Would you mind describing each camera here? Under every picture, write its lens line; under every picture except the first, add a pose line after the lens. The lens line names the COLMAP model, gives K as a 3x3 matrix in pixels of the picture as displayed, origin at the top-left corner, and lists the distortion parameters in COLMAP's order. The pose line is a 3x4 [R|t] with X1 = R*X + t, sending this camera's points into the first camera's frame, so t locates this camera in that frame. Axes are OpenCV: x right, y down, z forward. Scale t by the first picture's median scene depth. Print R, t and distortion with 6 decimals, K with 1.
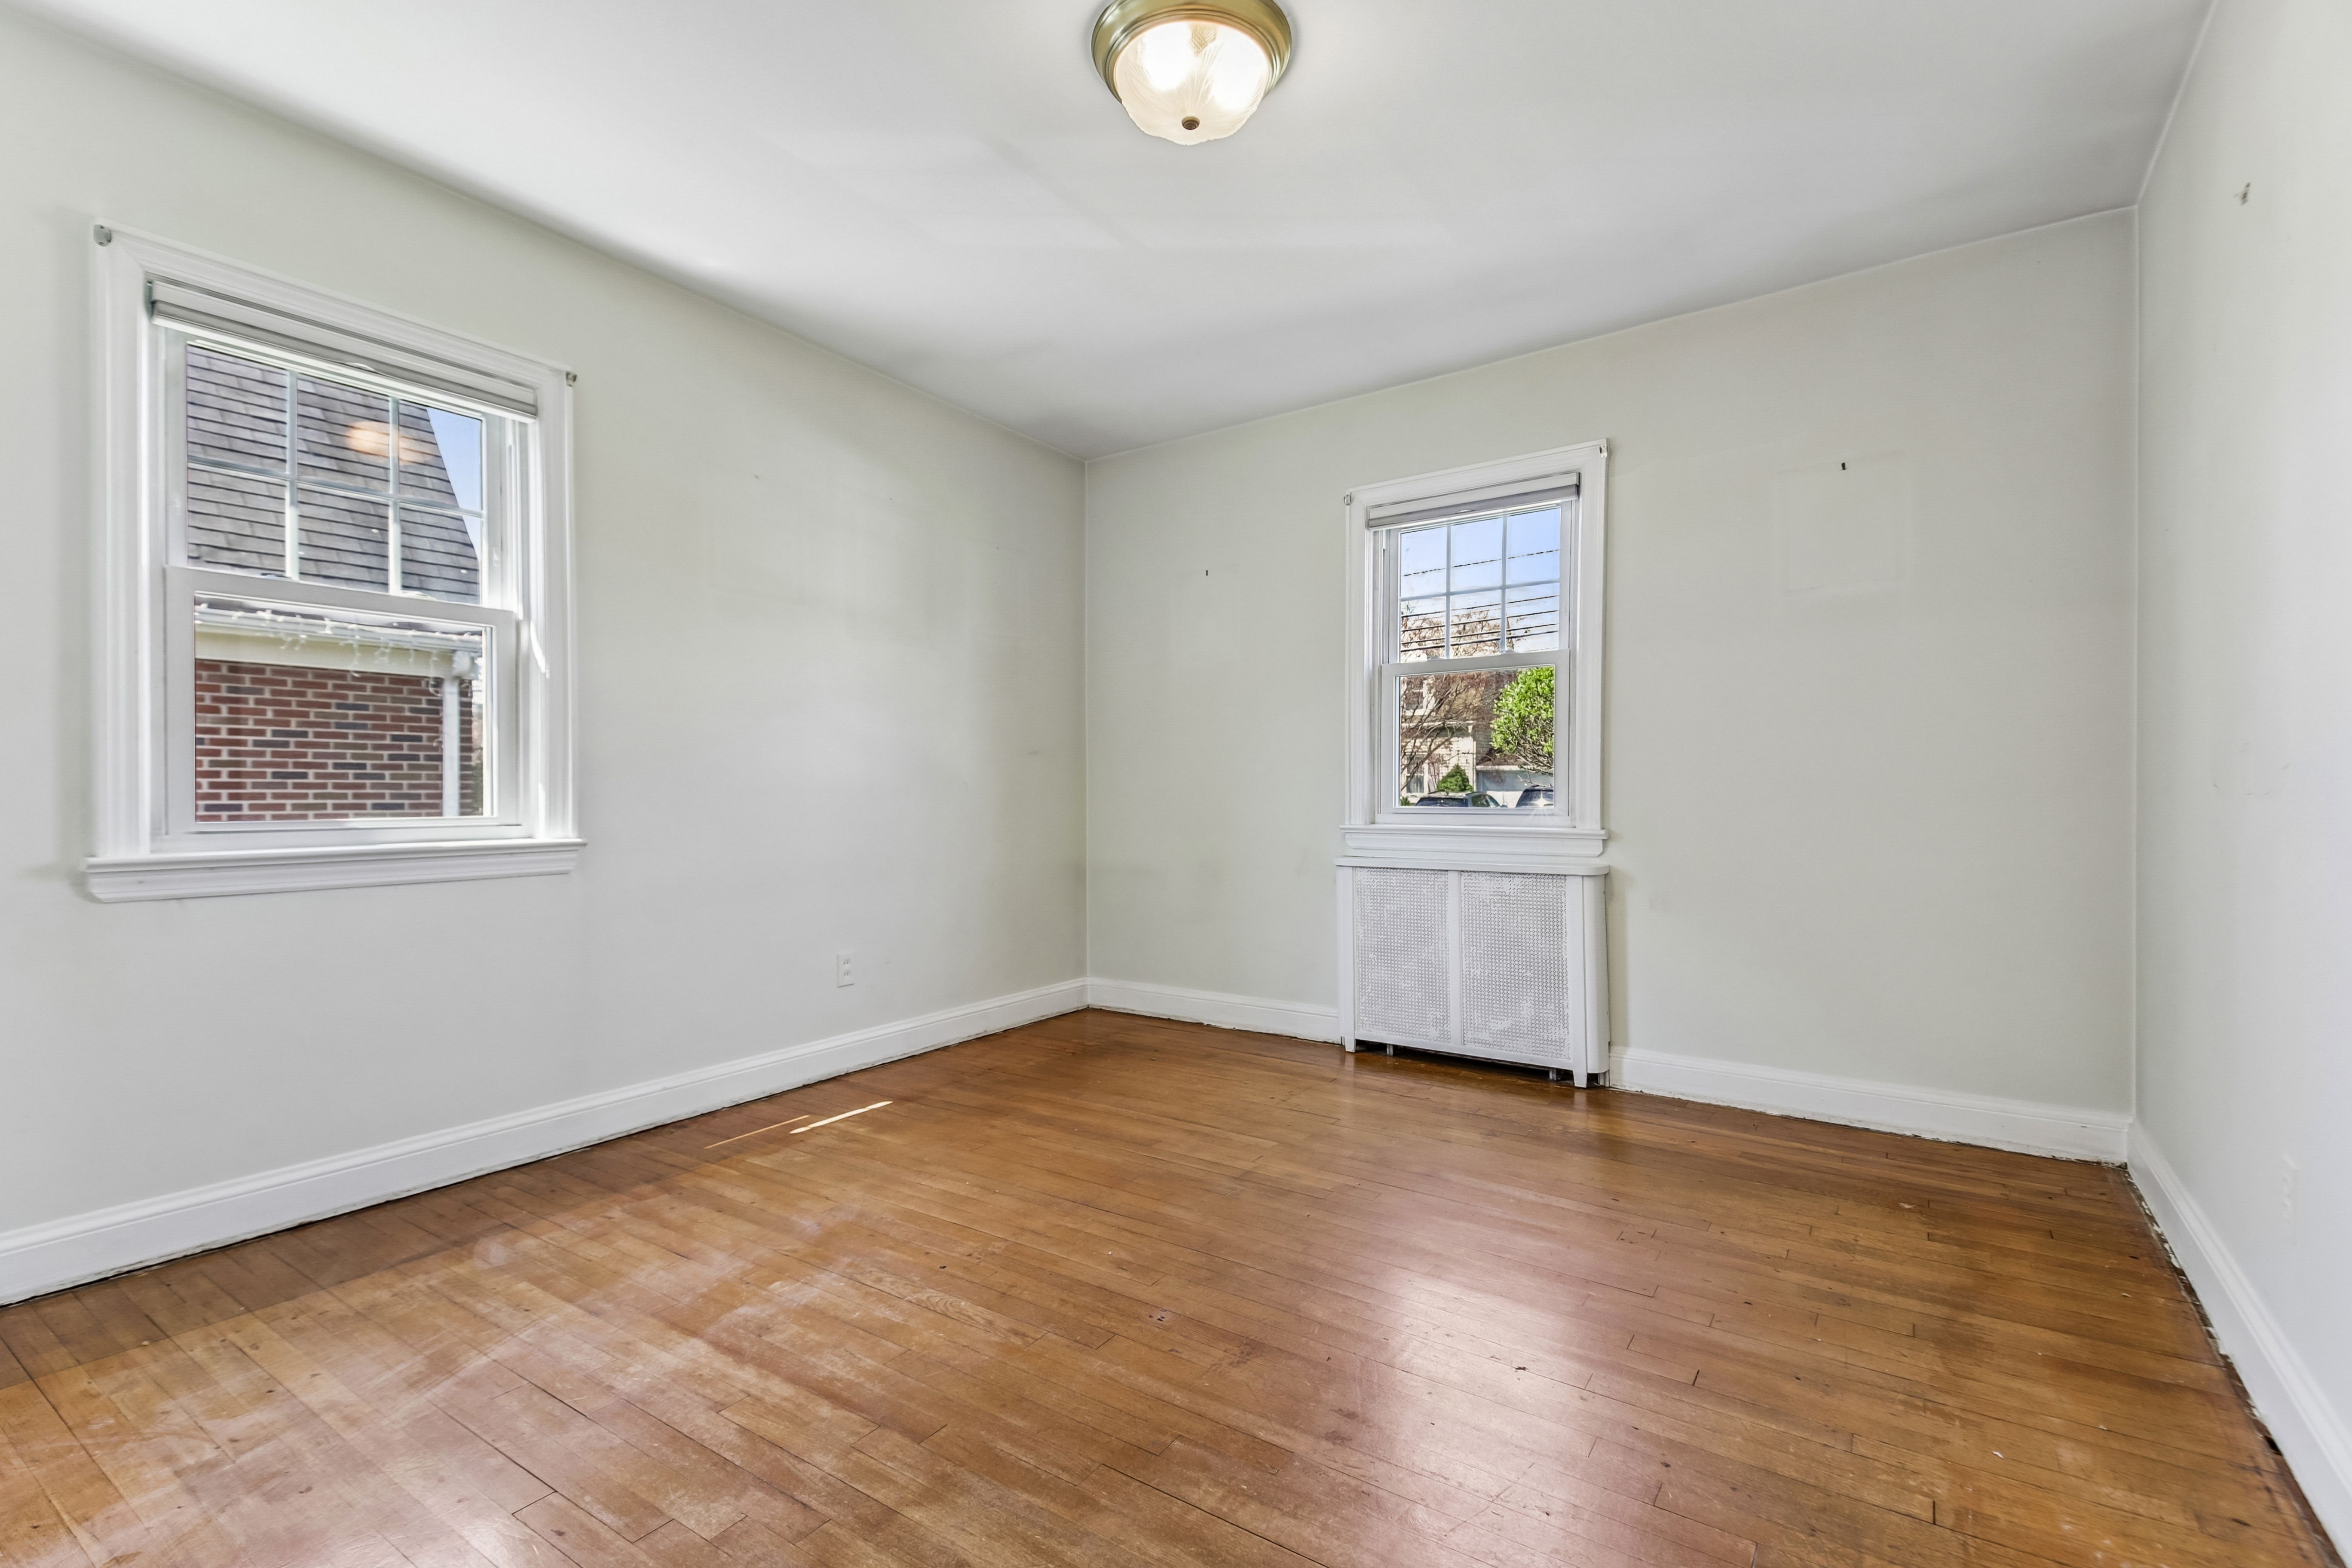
lens RADIAL K [[1101.2, 0, 1173.9], [0, 1101.2, 783.8], [0, 0, 1]] dist [-0.016230, -0.002087]
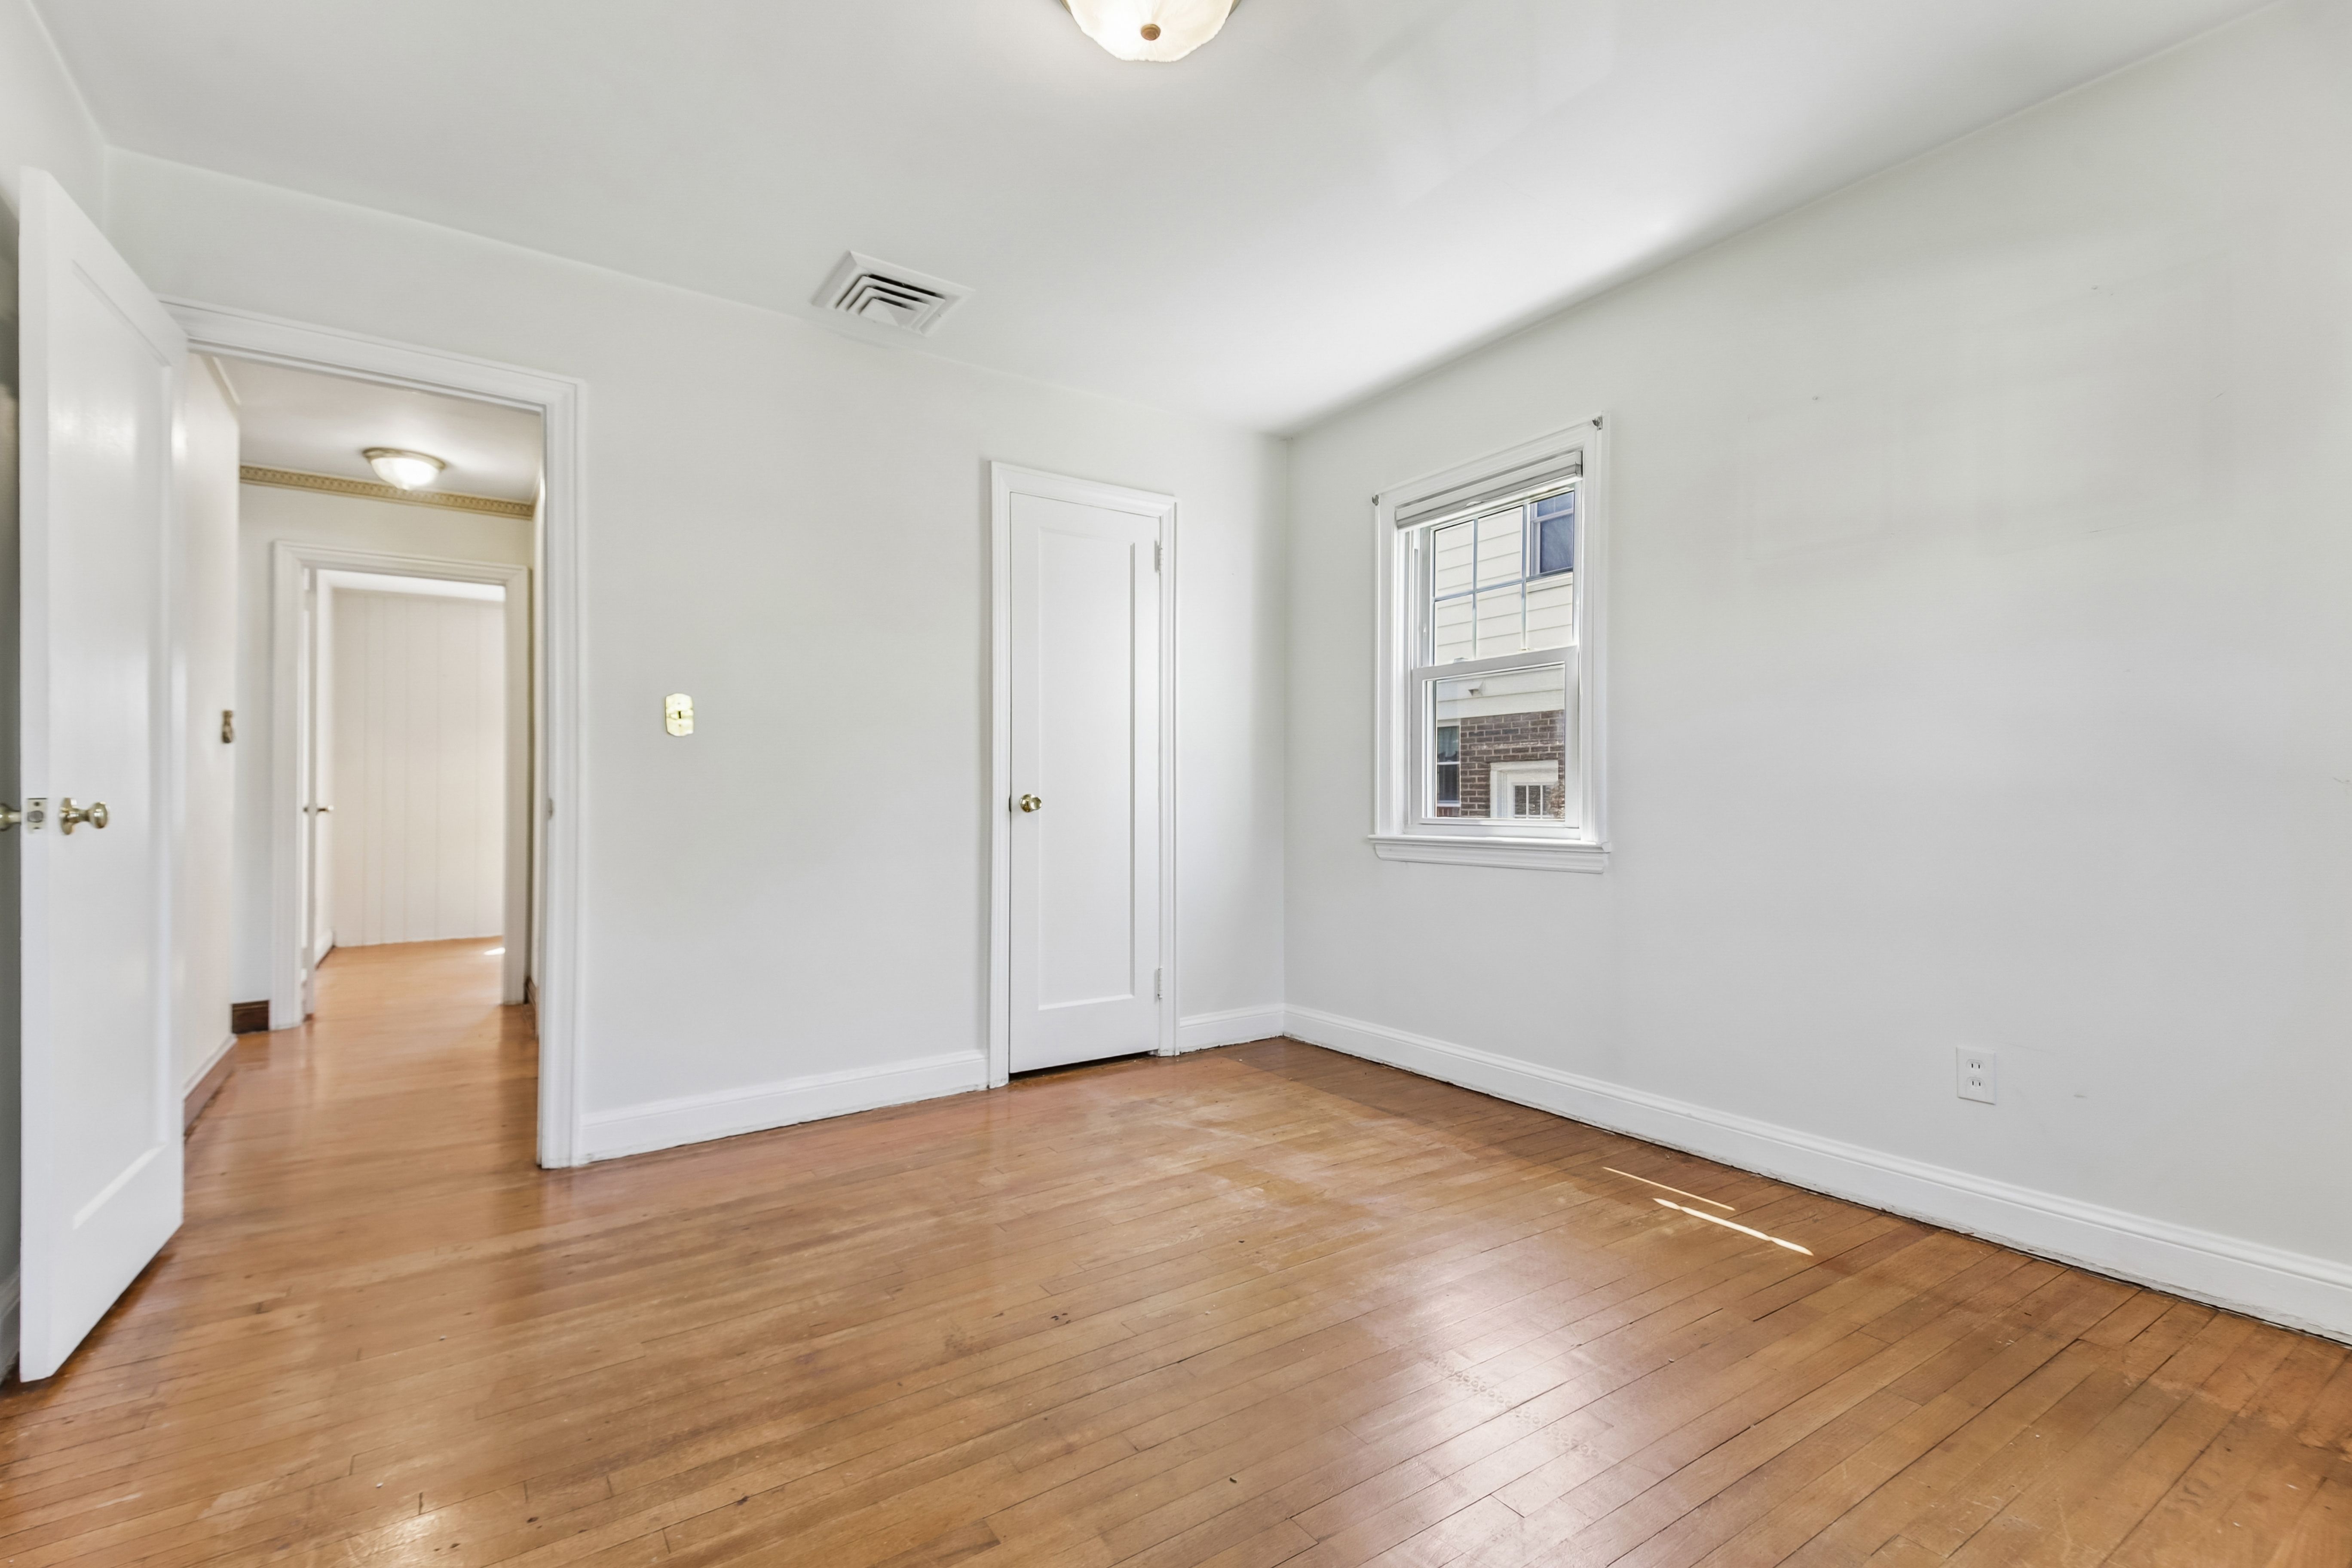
lens RADIAL K [[1023.9, 0, 1179.8], [0, 1023.9, 788.3], [0, 0, 1]] dist [0.028795, 0.000024]
pose [[-0.383827, -0.006324, -0.923383, 0.688862], [0.005649, 0.999942, -0.009196, 0.002452], [0.923388, -0.008746, -0.383769, 1.222918]]
